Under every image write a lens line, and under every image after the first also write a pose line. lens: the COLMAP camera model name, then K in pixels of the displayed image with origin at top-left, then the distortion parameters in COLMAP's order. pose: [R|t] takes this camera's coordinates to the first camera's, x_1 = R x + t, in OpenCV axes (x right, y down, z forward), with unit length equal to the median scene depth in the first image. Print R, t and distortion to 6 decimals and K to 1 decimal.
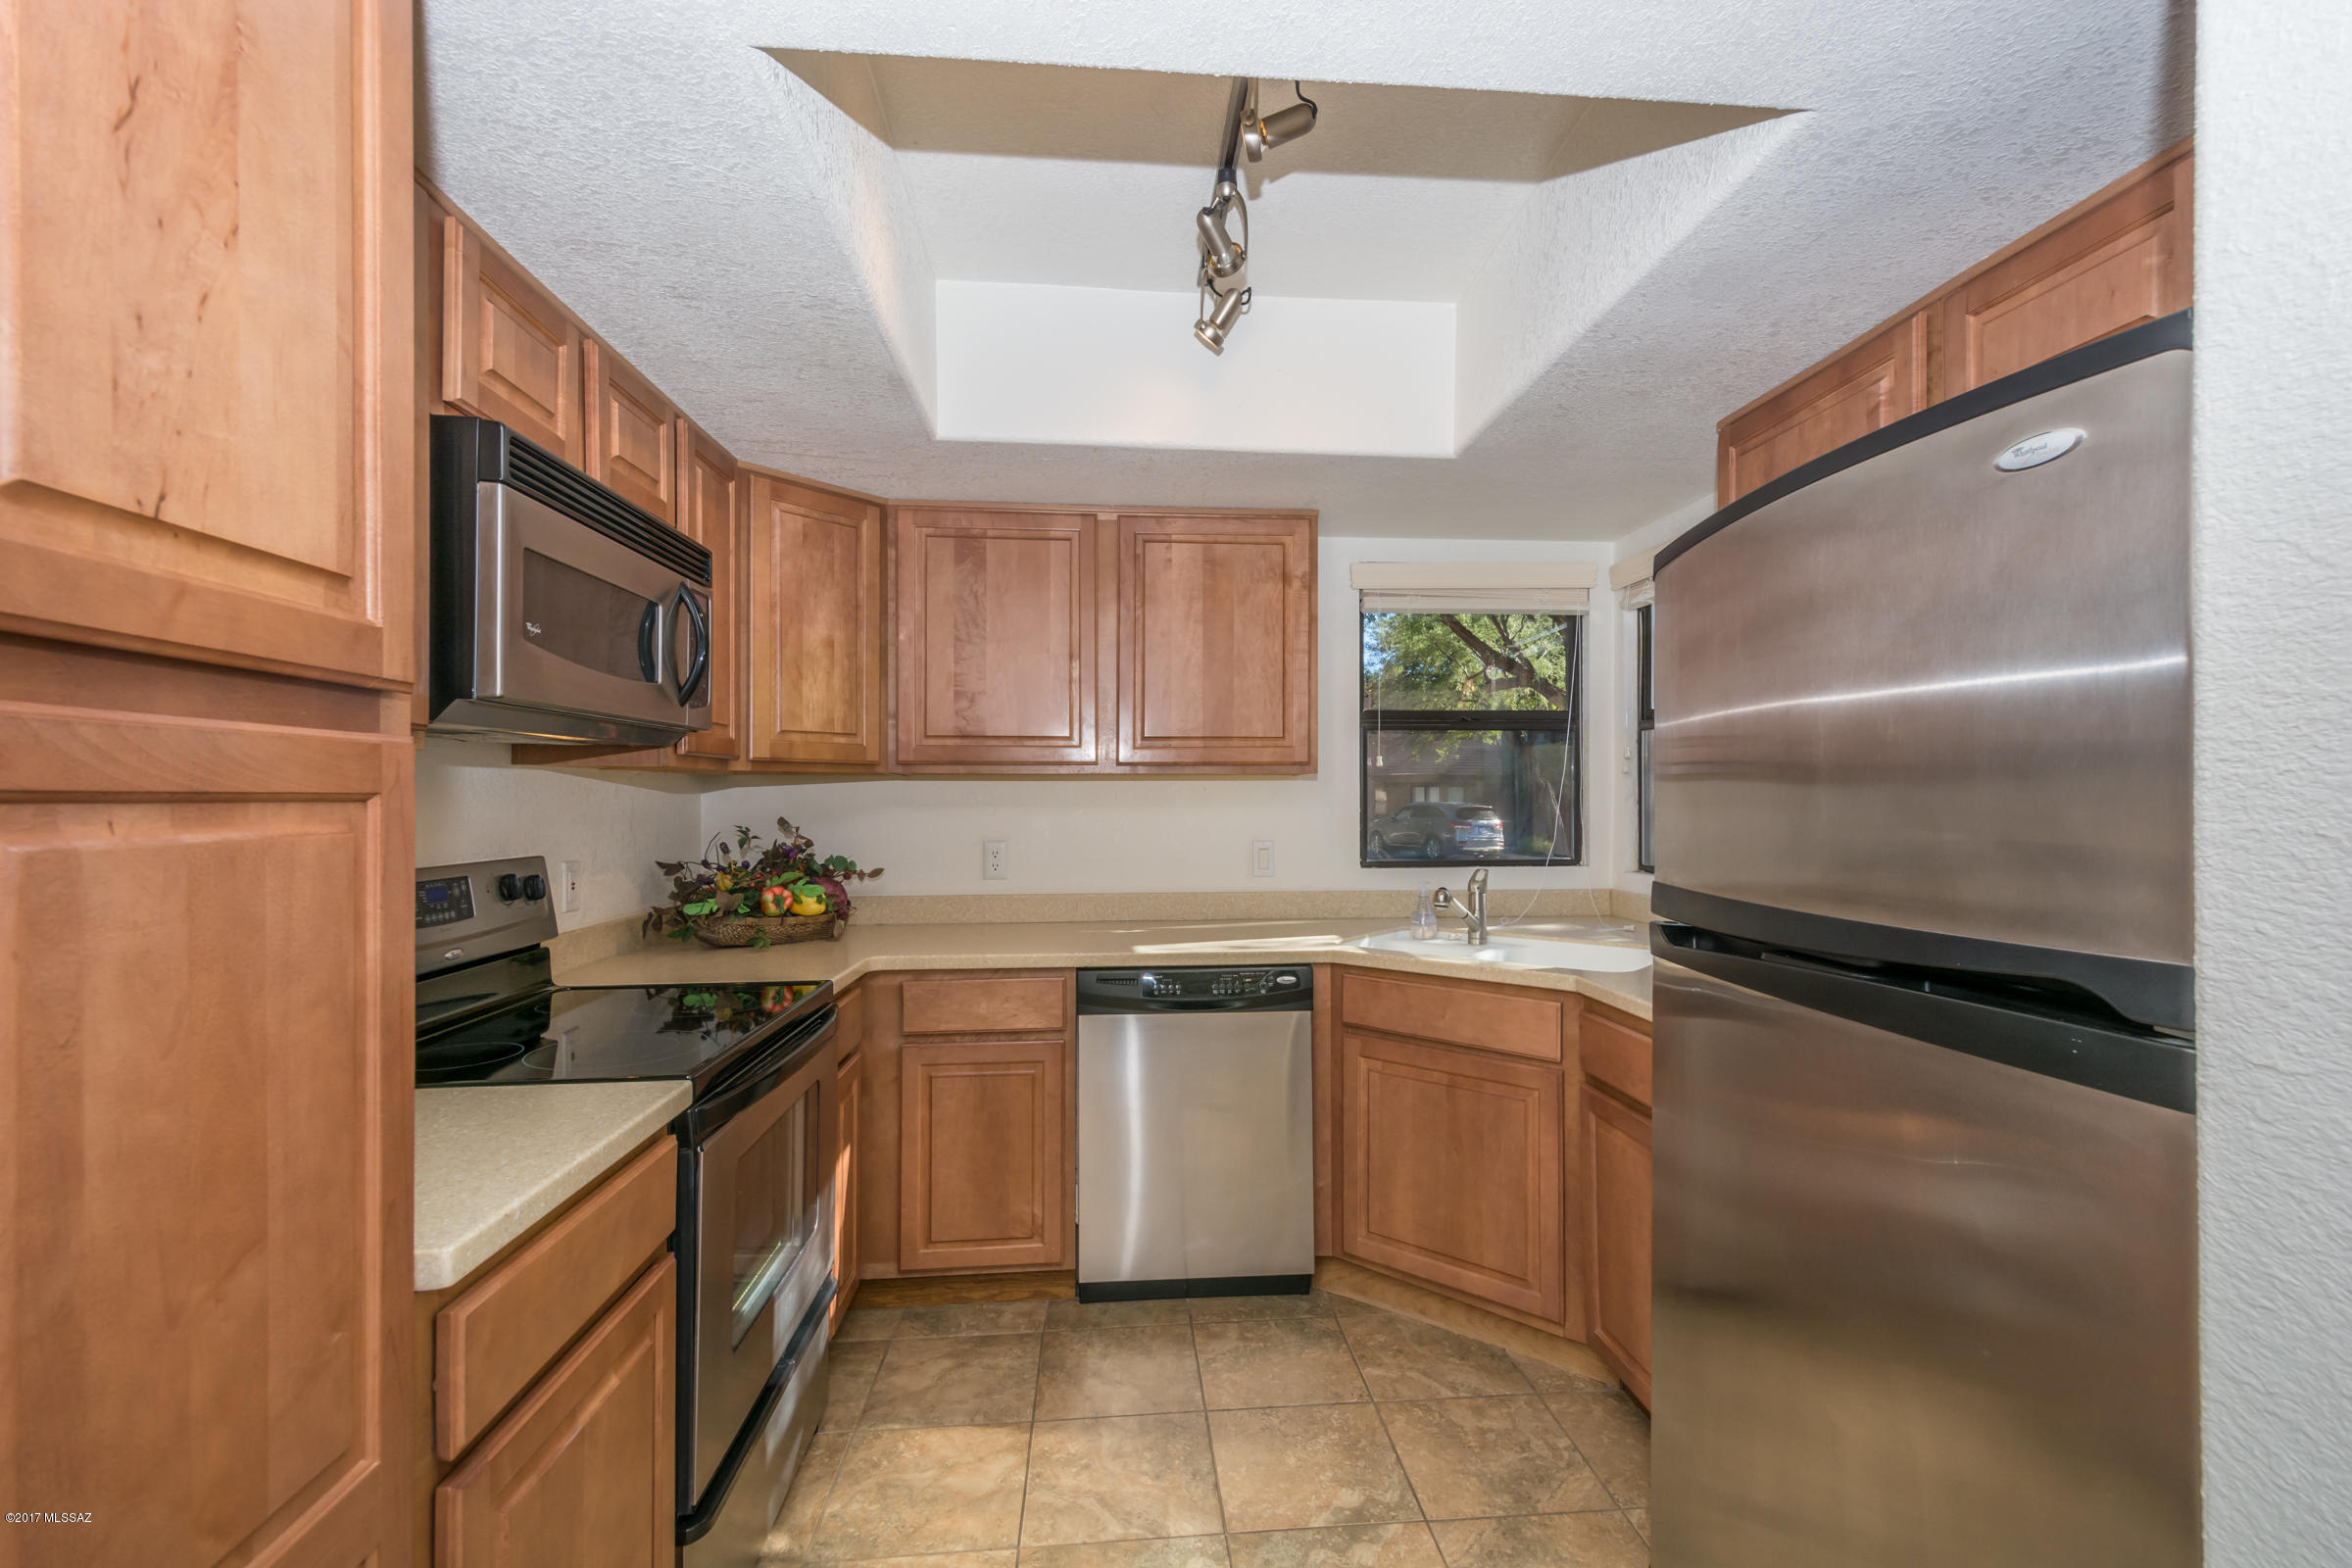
lens RADIAL K [[1051.3, 0, 1174.0], [0, 1051.3, 777.6], [0, 0, 1]] dist [0.018721, -0.008282]
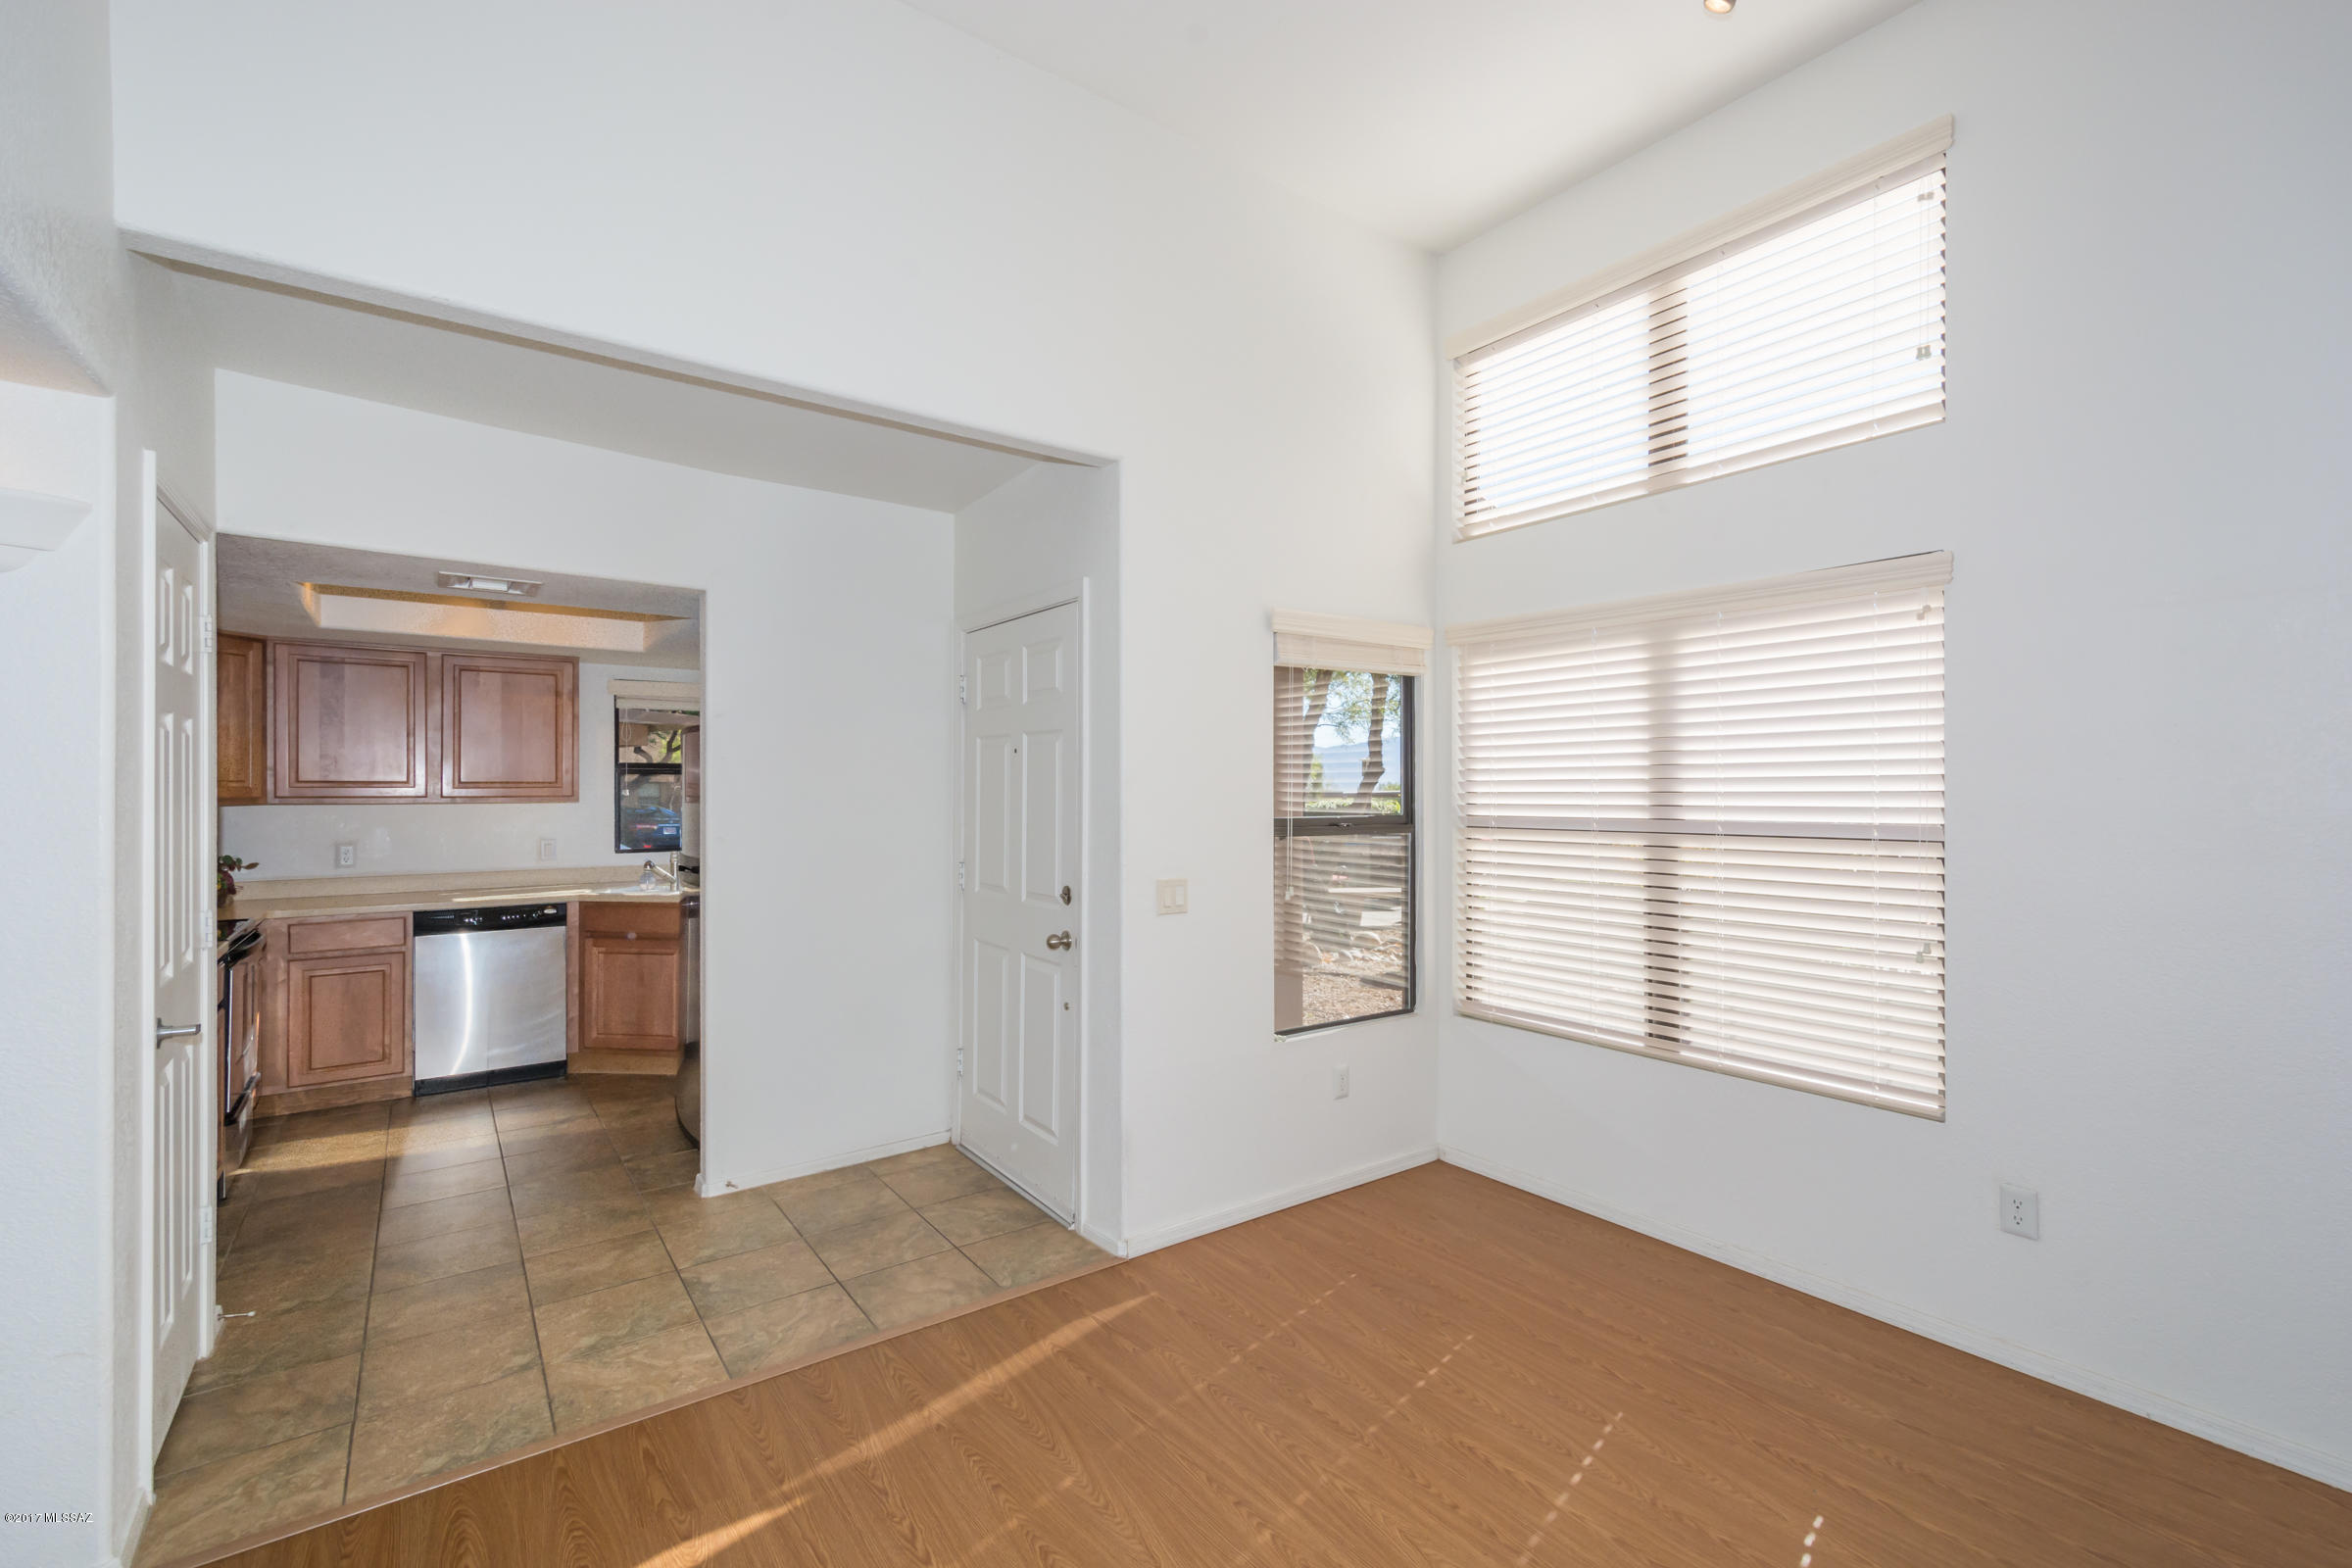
lens RADIAL K [[1051.3, 0, 1213.6], [0, 1051.3, 781.5], [0, 0, 1]] dist [0.018721, -0.008282]
pose [[0.843179, 0.002949, 0.537624, 0.091132], [-0.007765, 0.999947, 0.006693, -0.068126], [-0.537576, -0.009819, 0.843158, -1.310707]]
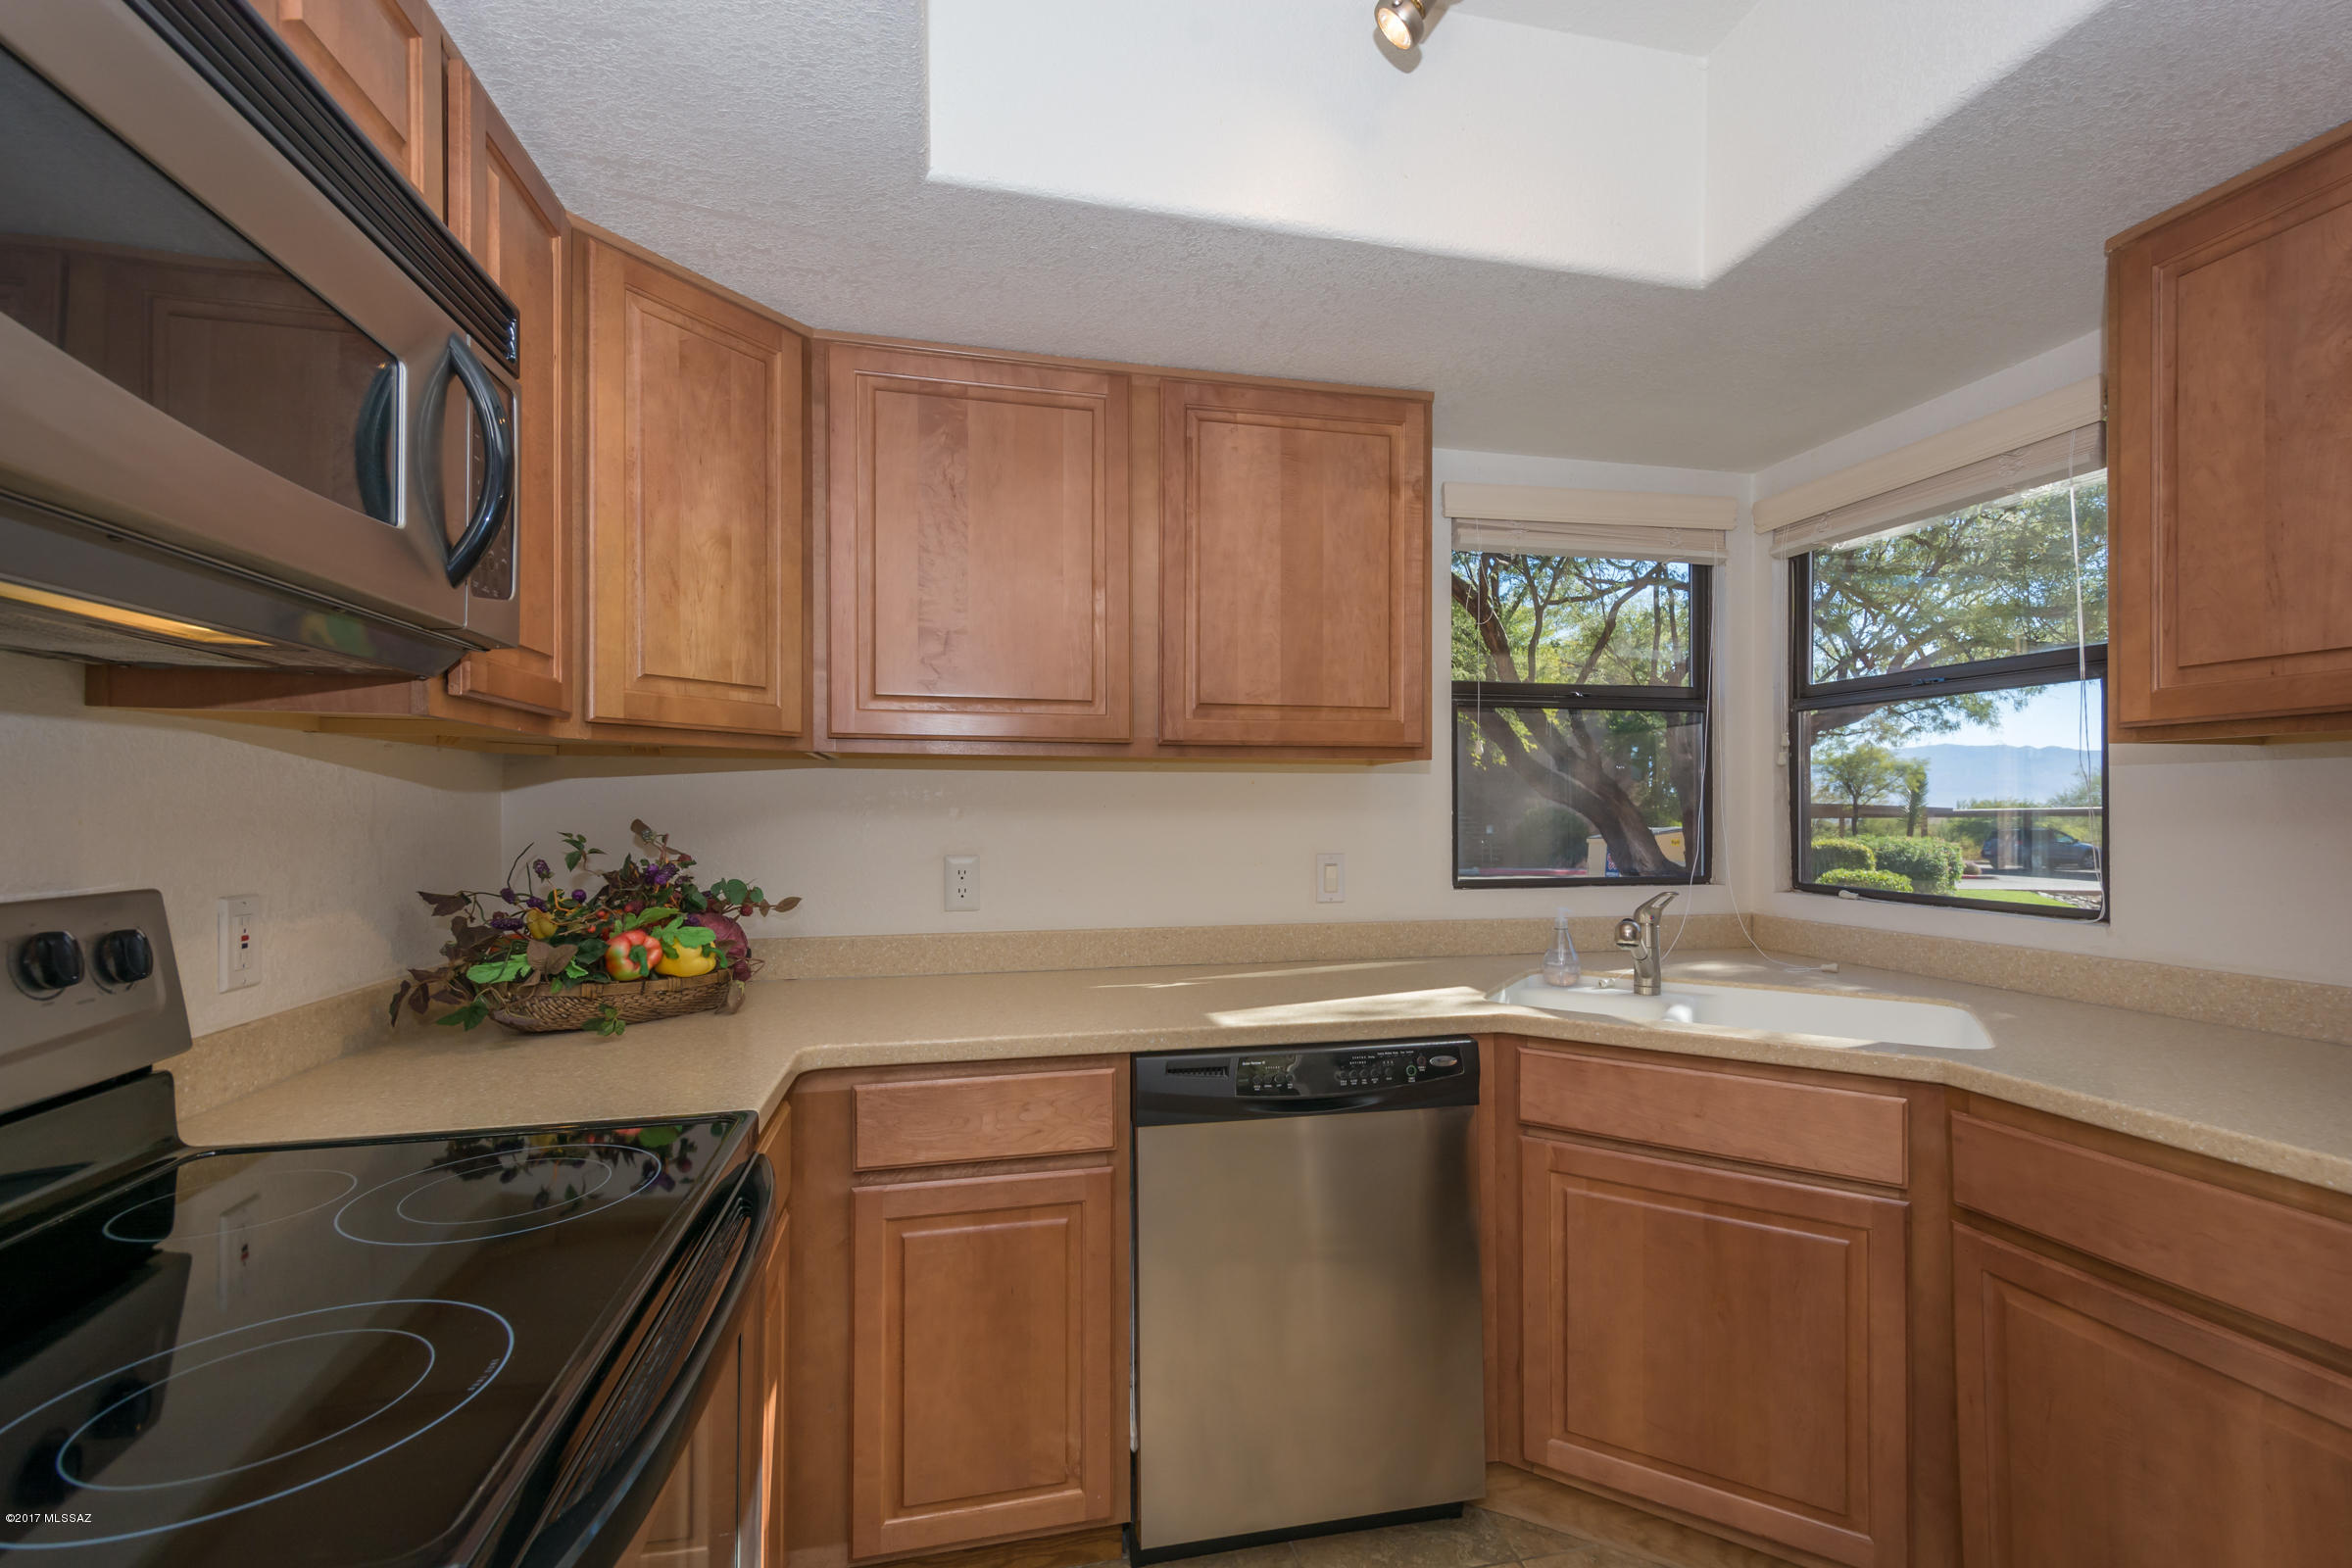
lens RADIAL K [[1051.3, 0, 1177.9], [0, 1051.3, 800.1], [0, 0, 1]] dist [0.018721, -0.008282]
pose [[0.989586, 0.003979, 0.143886, -0.158028], [-0.005237, 0.999951, 0.008366, 0.020874], [-0.143845, -0.009033, 0.989559, 0.359667]]
